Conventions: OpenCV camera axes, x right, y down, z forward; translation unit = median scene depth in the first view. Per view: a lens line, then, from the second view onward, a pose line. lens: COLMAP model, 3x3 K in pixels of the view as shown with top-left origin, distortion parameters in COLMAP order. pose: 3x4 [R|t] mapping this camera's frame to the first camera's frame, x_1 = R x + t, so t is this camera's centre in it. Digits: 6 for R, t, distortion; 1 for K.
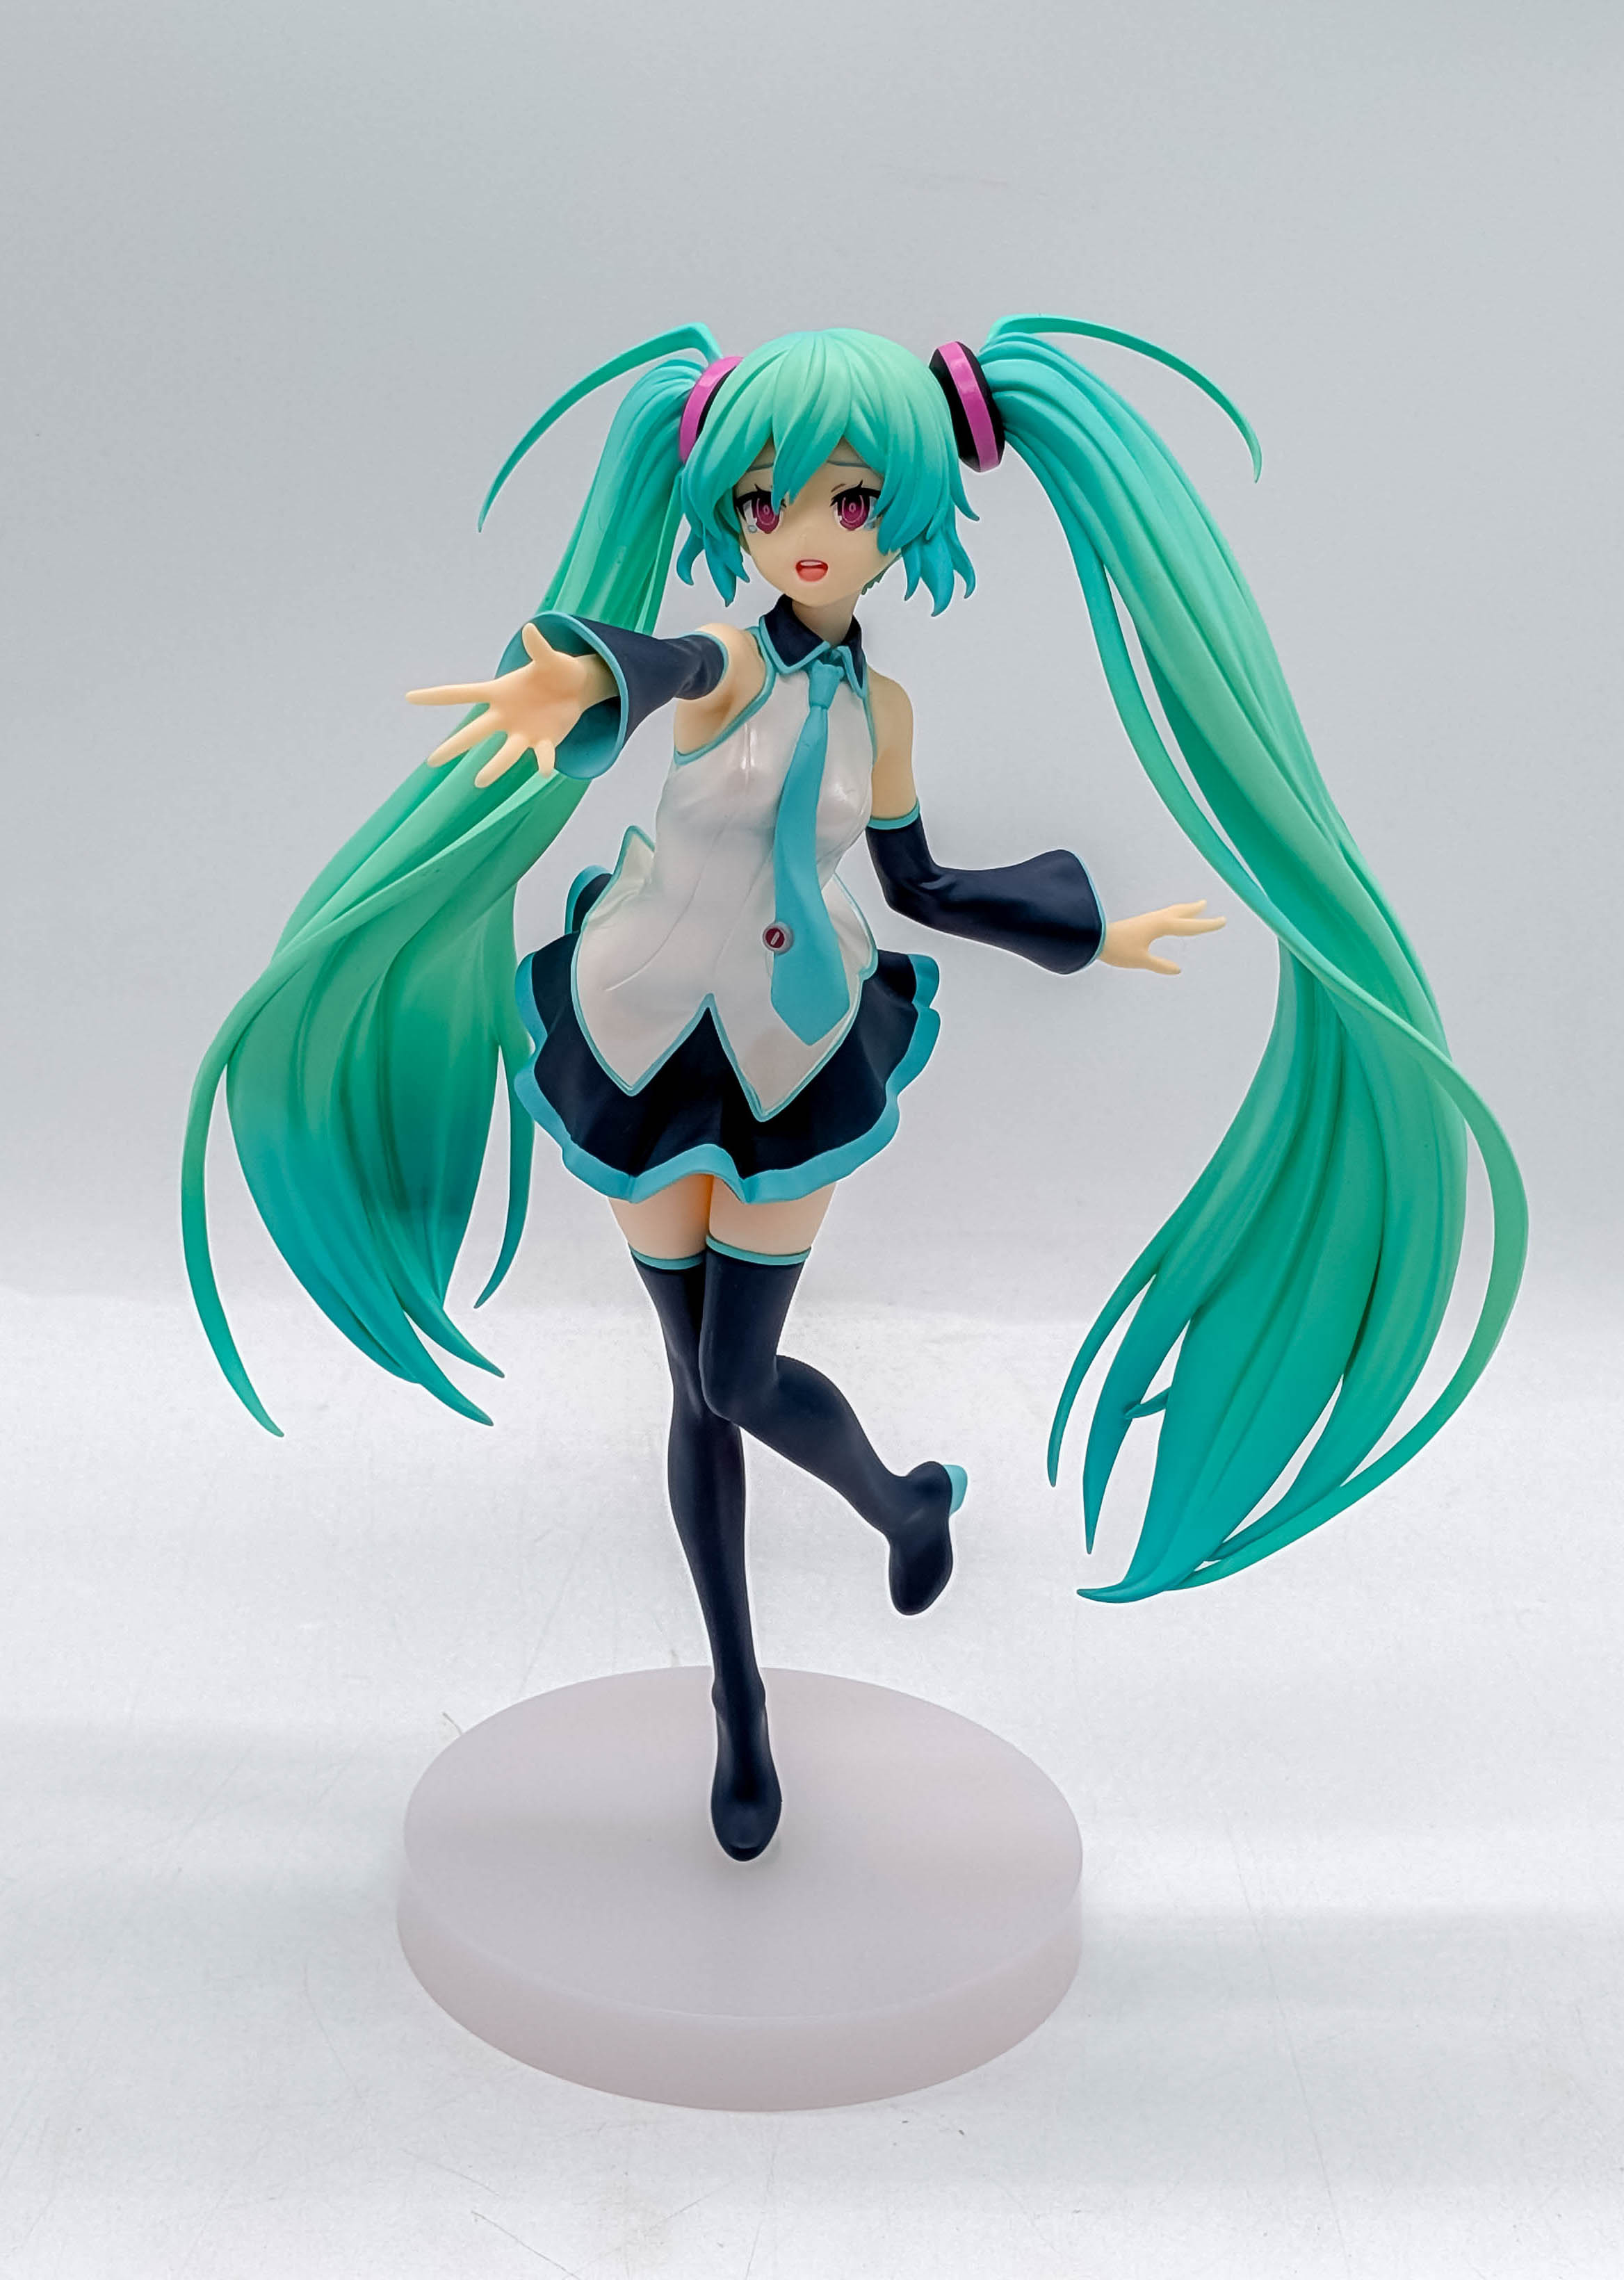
lens RADIAL K [[3917.2, 0, 761.0], [0, 3917.2, 1138.7], [0, 0, 1]] dist [0.077200, 0.000000]
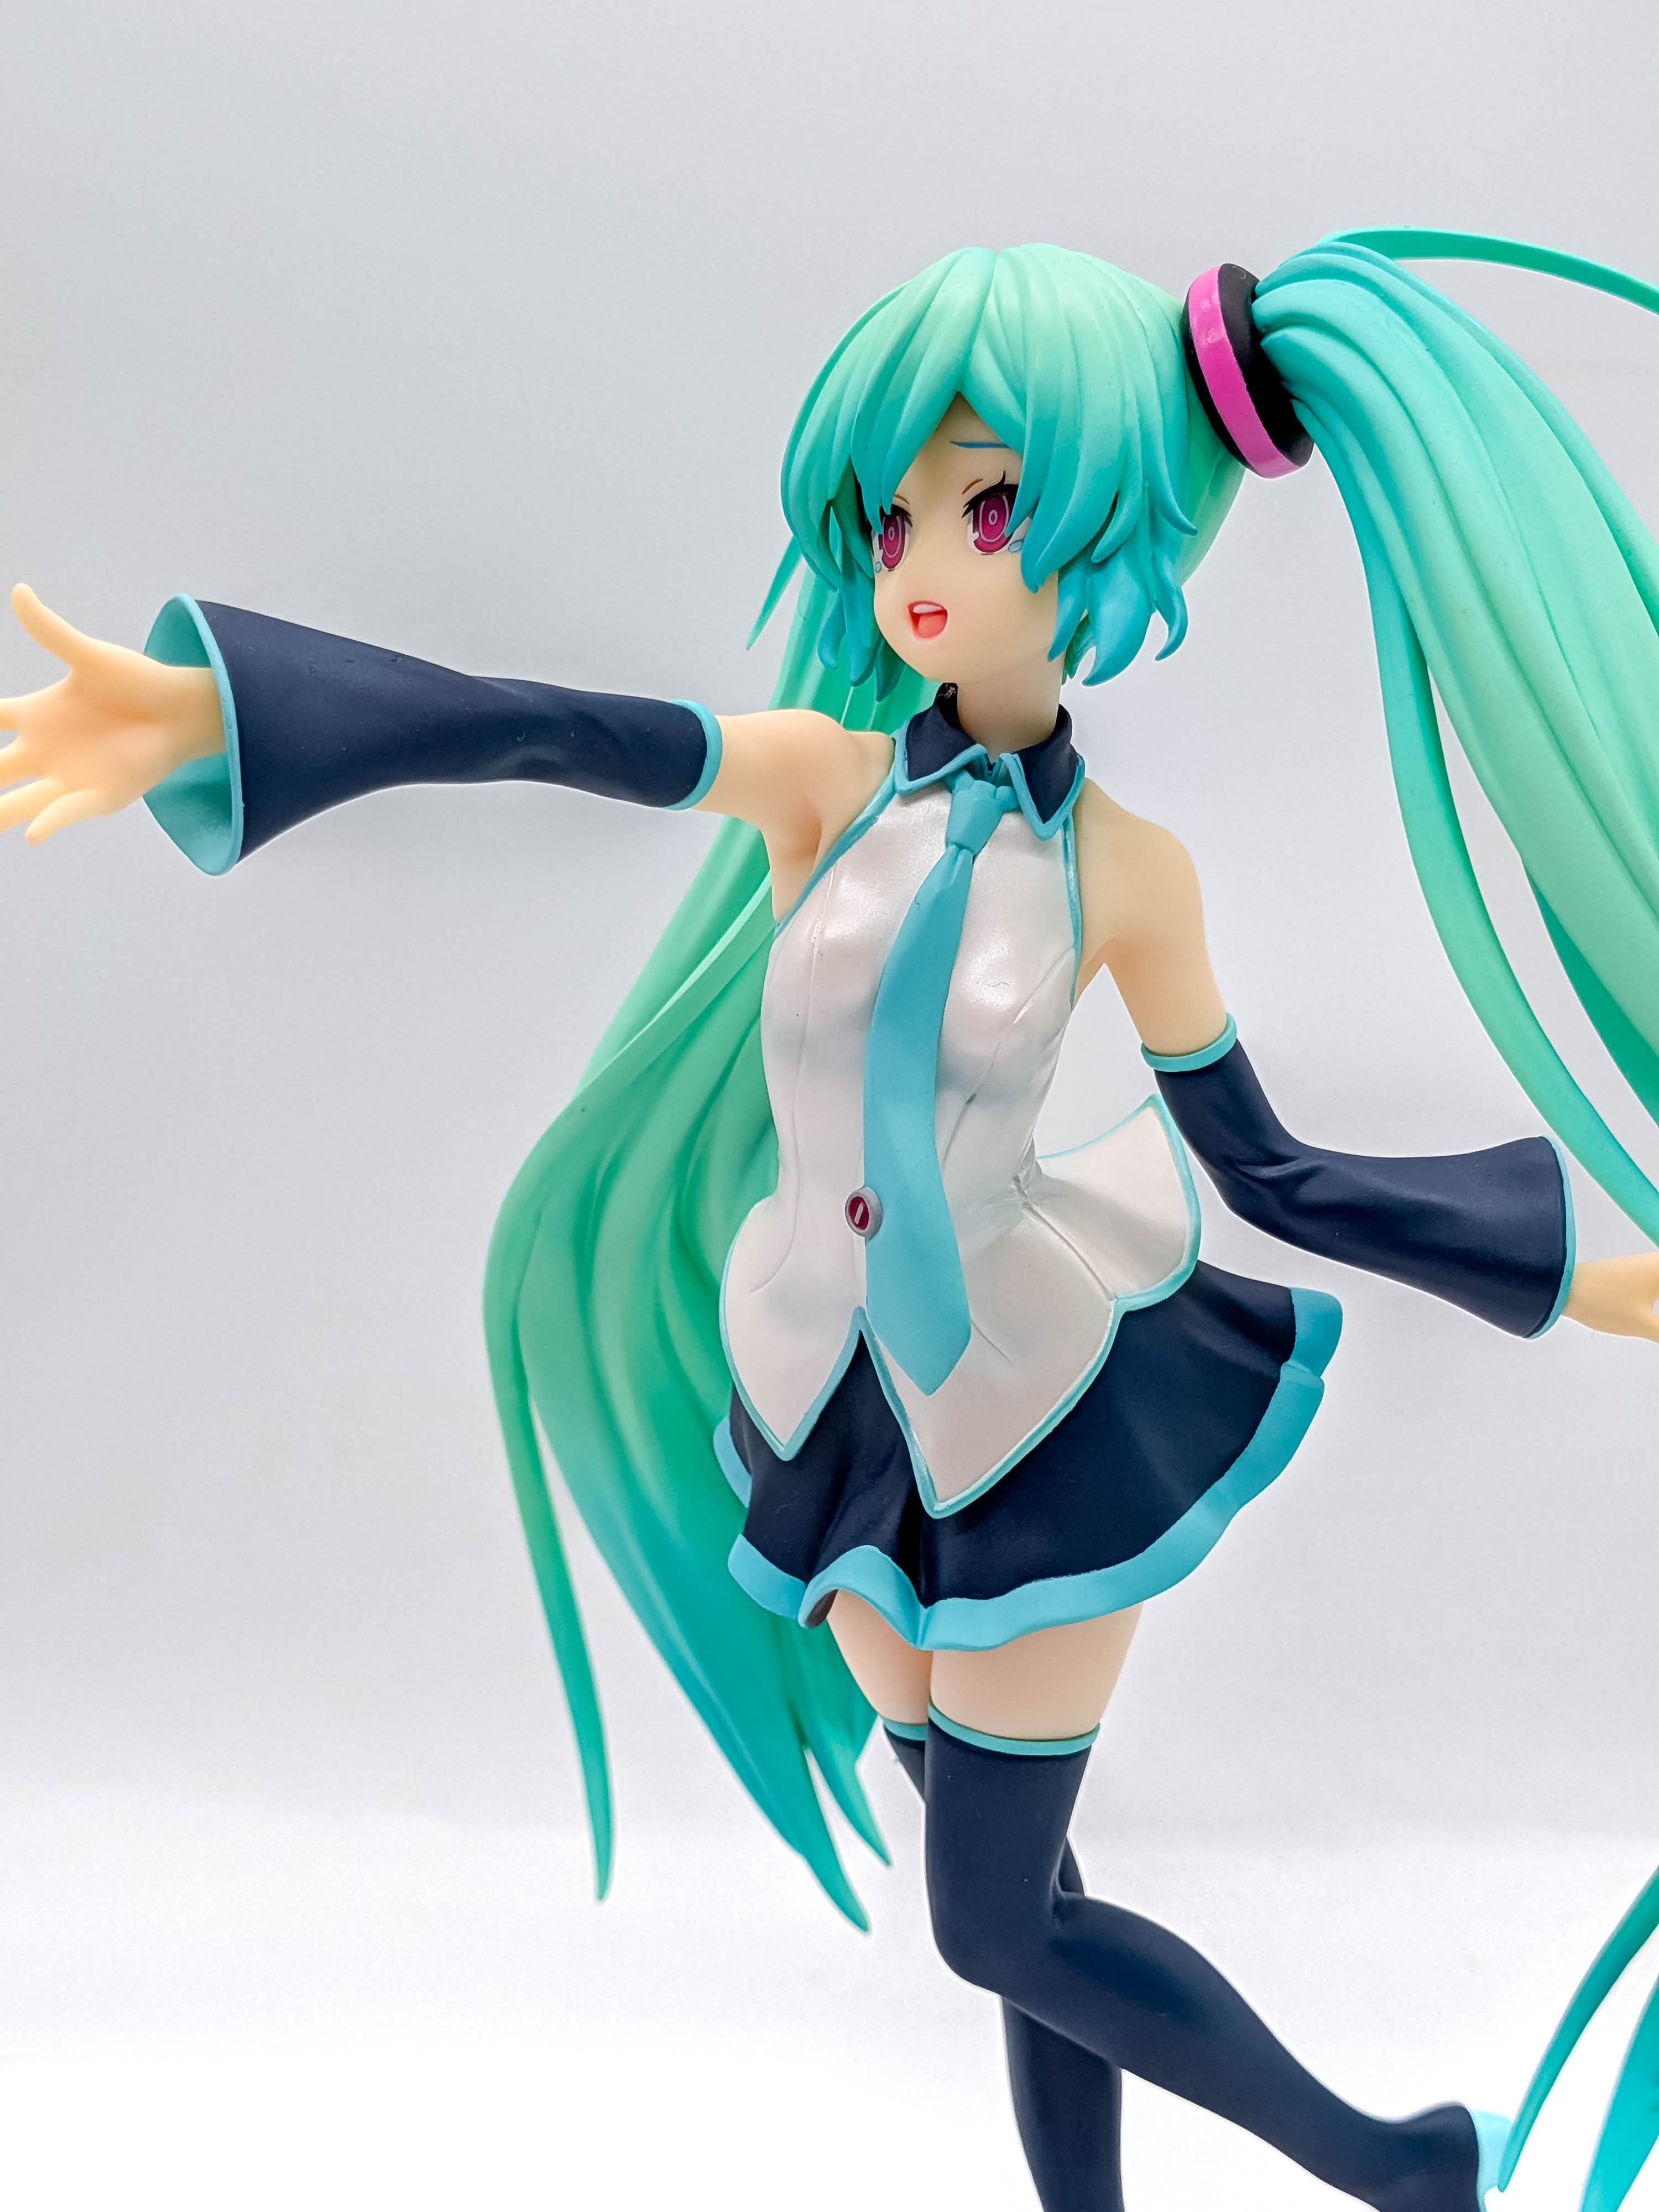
lens RADIAL K [[3191.0, 0, 900.2], [0, 3191.0, 1111.7], [0, 0, 1]] dist [0.079960, 0.000000]
pose [[0.876171, 0.040589, -0.480289, 0.238148], [-0.108076, 0.987620, -0.113695, -0.009913], [0.469728, 0.151524, 0.869710, 0.534913]]
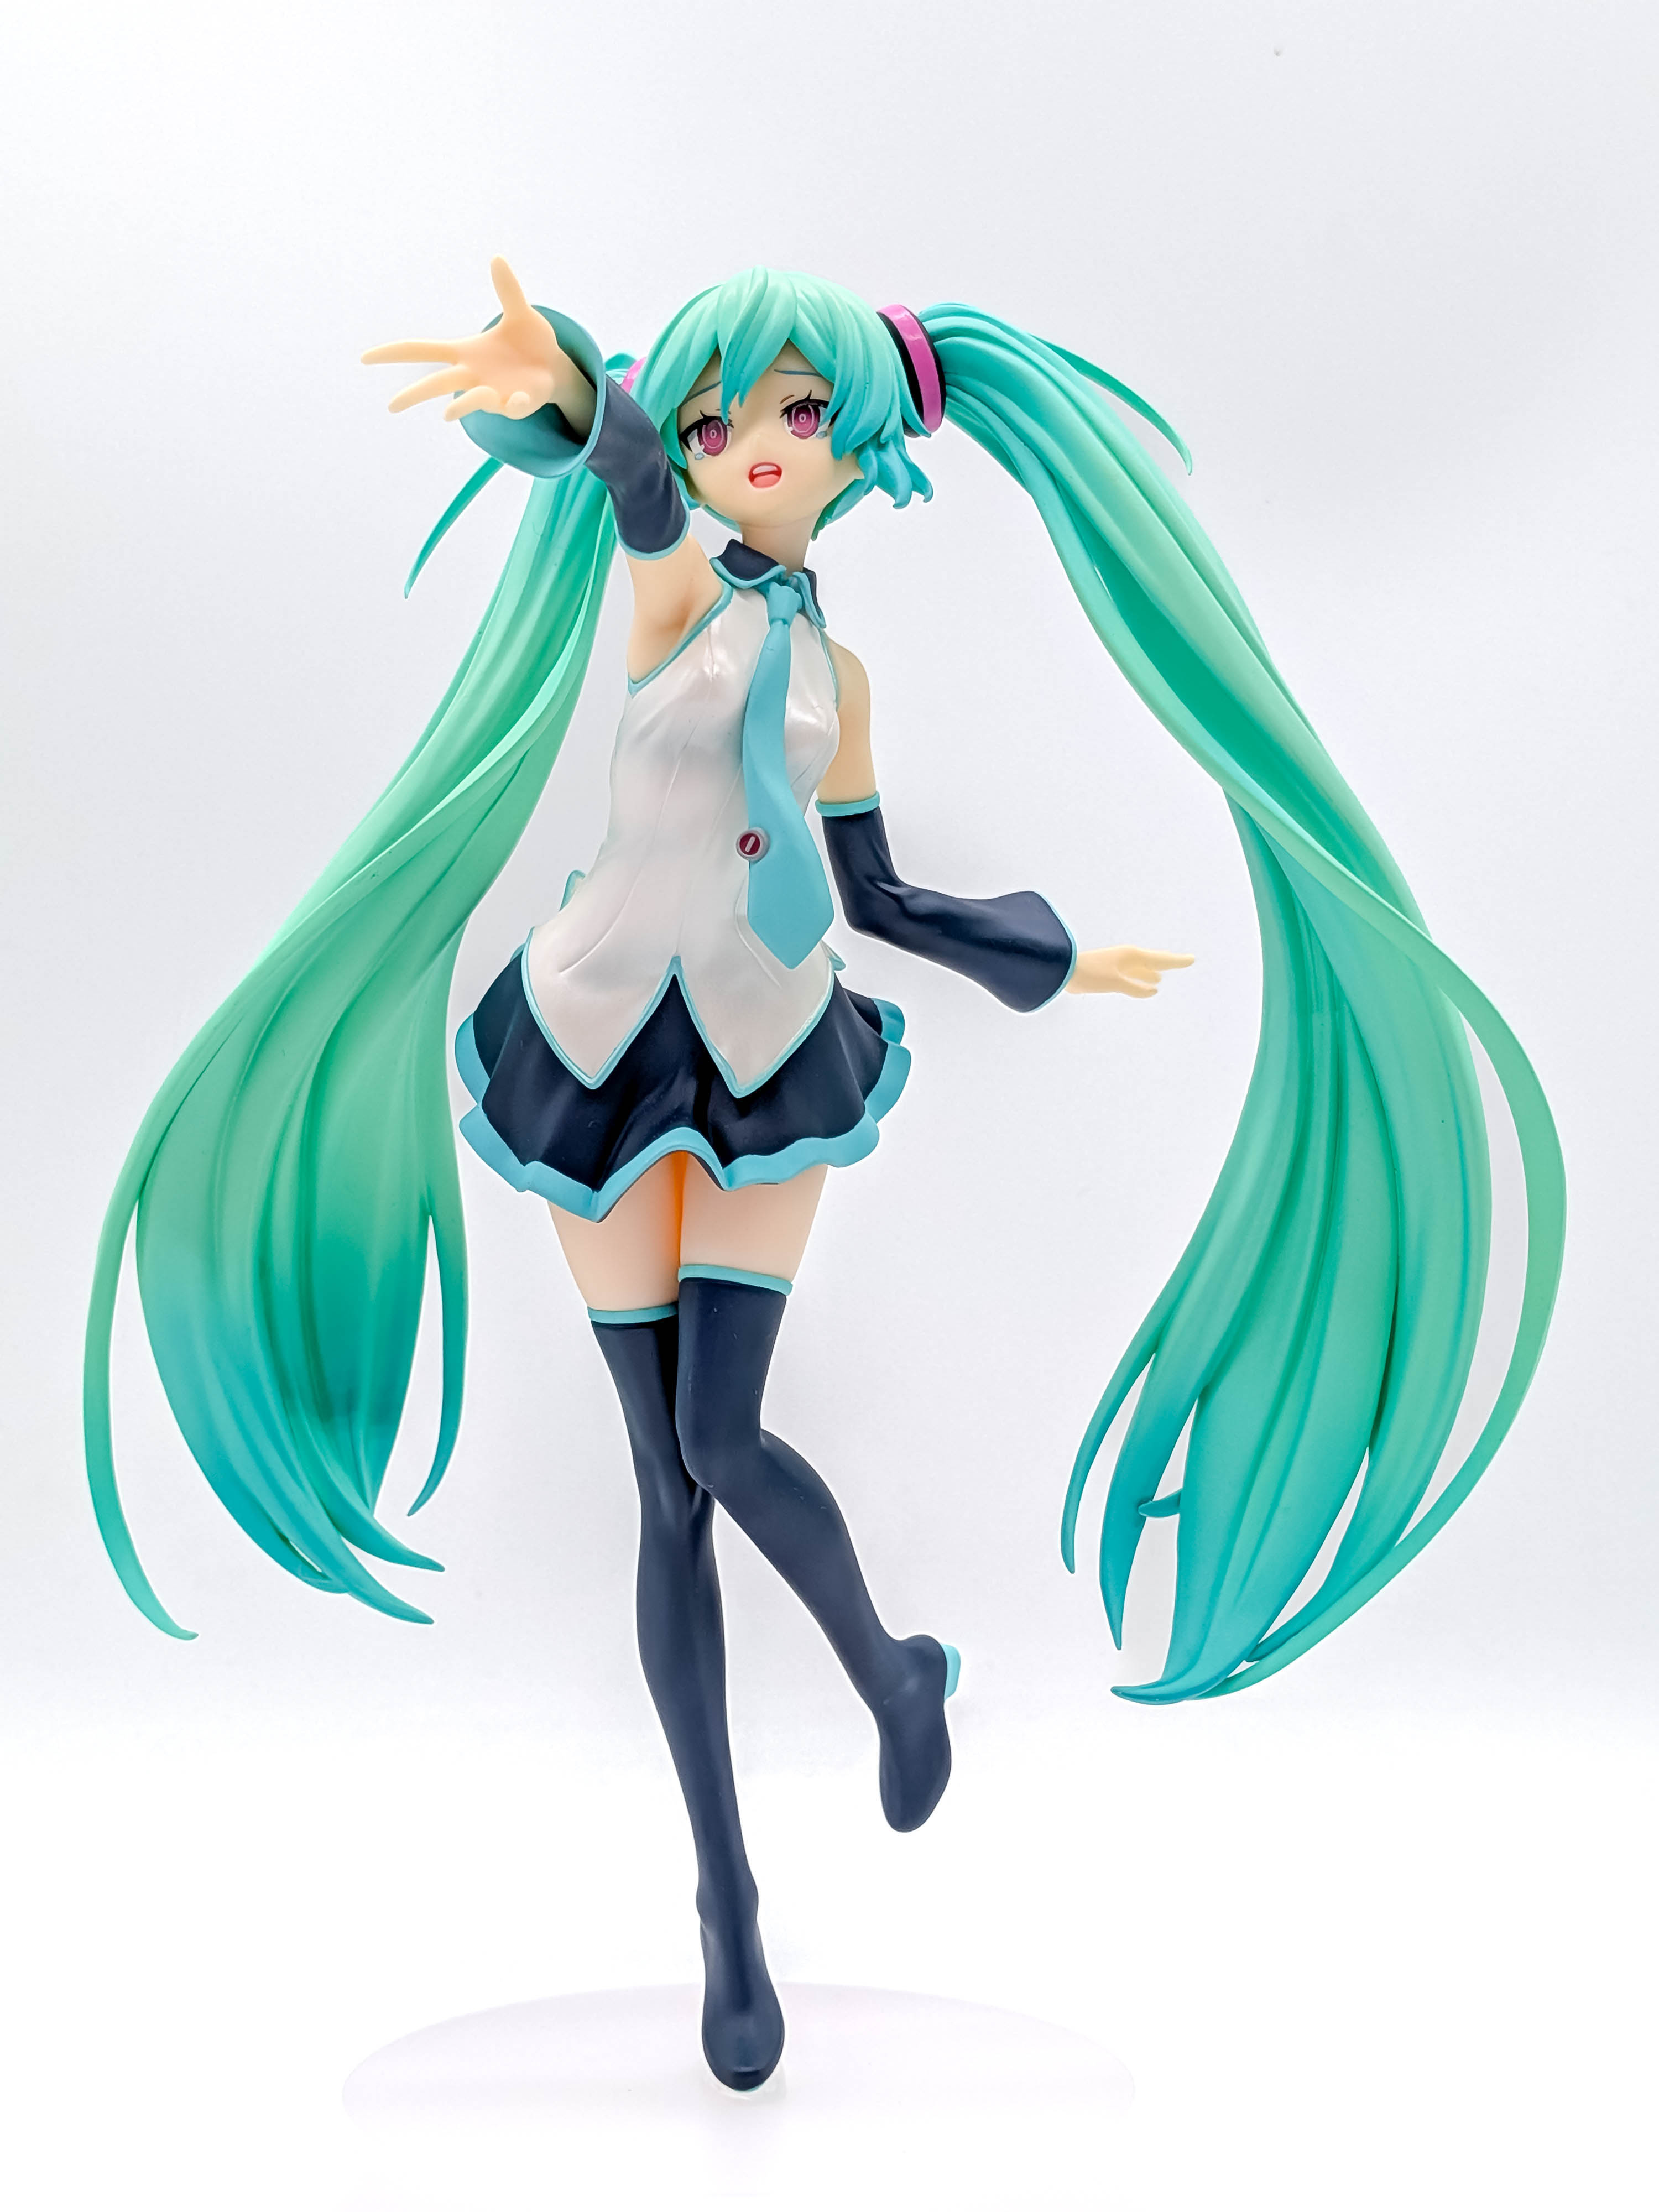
lens RADIAL K [[3191.0, 0, 809.9], [0, 3191.0, 1147.5], [0, 0, 1]] dist [0.079960, 0.000000]
pose [[0.994496, -0.040822, 0.096491, -0.055226], [0.073670, 0.927307, -0.366980, 0.279602], [-0.074497, 0.372069, 0.925211, 0.309895]]
